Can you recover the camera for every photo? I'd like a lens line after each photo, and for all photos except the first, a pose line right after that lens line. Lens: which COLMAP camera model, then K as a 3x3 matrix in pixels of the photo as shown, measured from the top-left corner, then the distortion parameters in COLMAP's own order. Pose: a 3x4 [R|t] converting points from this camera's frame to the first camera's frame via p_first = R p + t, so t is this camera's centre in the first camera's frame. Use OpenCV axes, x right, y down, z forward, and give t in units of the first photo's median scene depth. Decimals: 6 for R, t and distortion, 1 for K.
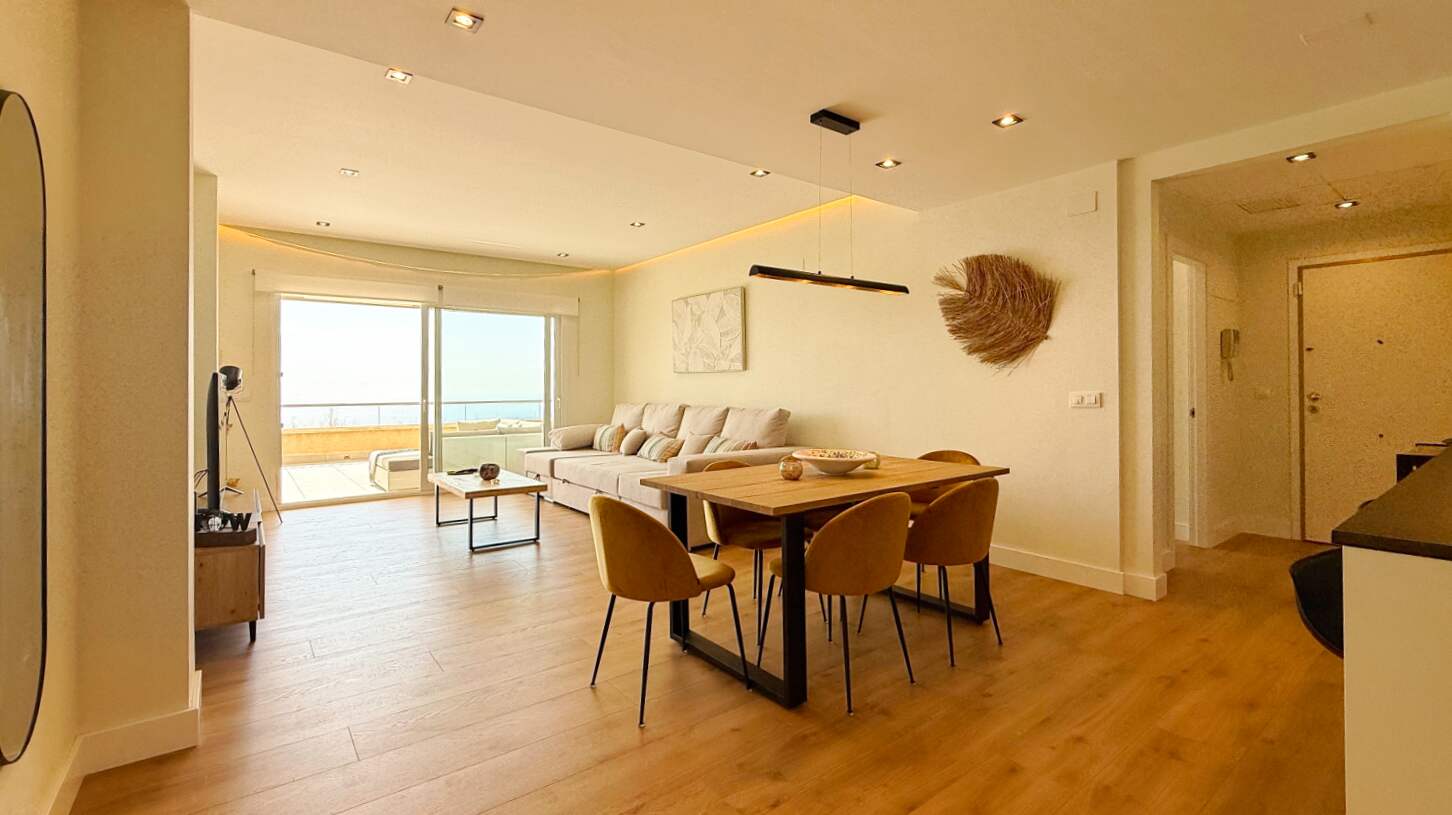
lens RADIAL K [[628.0, 0, 723.9], [0, 628.0, 385.2], [0, 0, 1]] dist [0.005151, -0.002335]
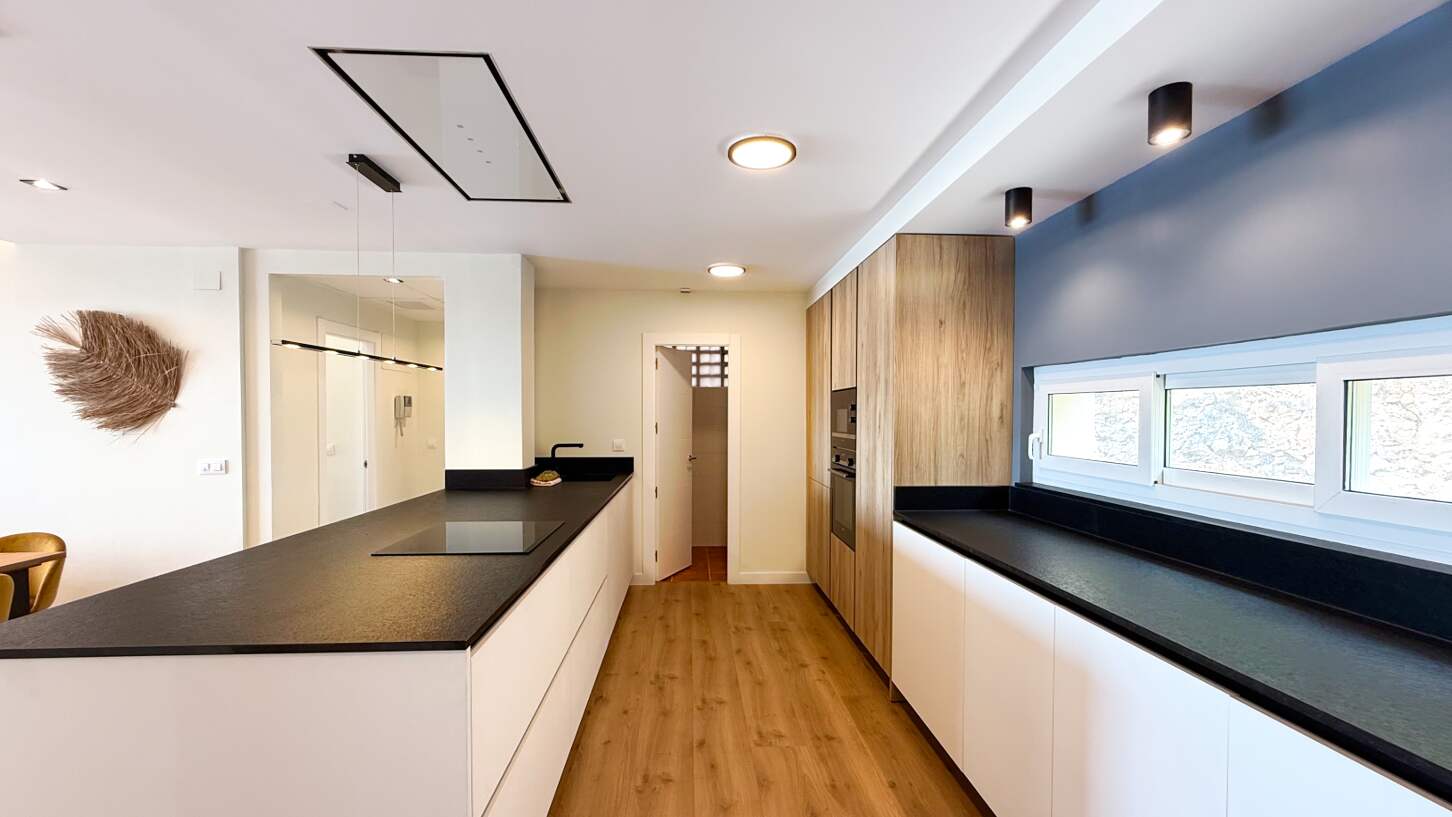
lens RADIAL K [[628.0, 0, 737.3], [0, 628.0, 418.1], [0, 0, 1]] dist [0.005151, -0.002335]
pose [[0.576553, -0.005004, 0.817044, 0.186999], [-0.006509, 0.999921, 0.010716, -0.064272], [-0.817034, -0.011496, 0.576475, -0.281194]]
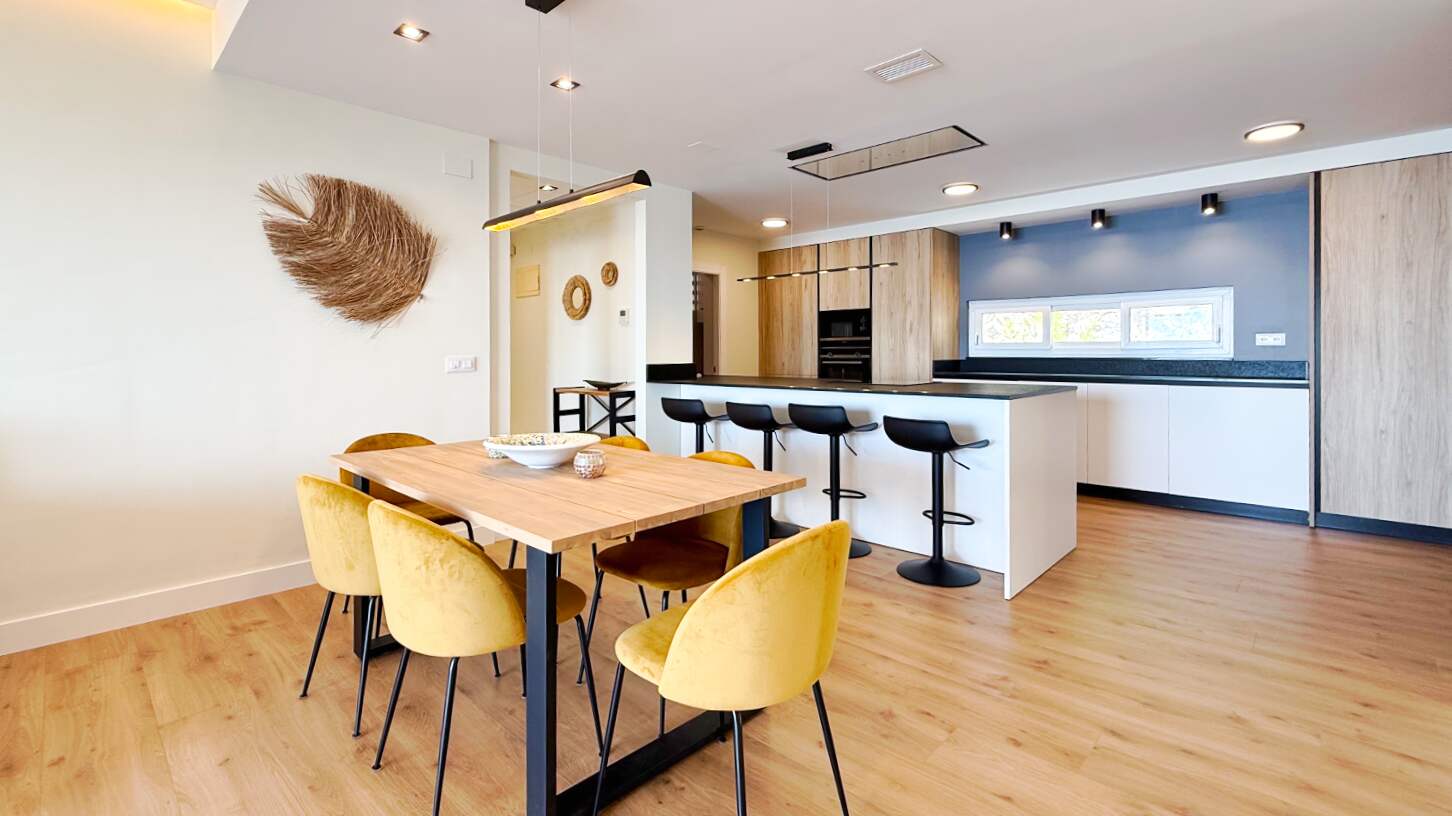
lens RADIAL K [[628.0, 0, 722.7], [0, 628.0, 360.5], [0, 0, 1]] dist [0.005151, -0.002335]
pose [[-0.141278, -0.007195, 0.989944, -0.400789], [0.002485, 0.999968, 0.007623, 0.009005], [-0.989967, 0.003537, -0.141256, 0.621908]]
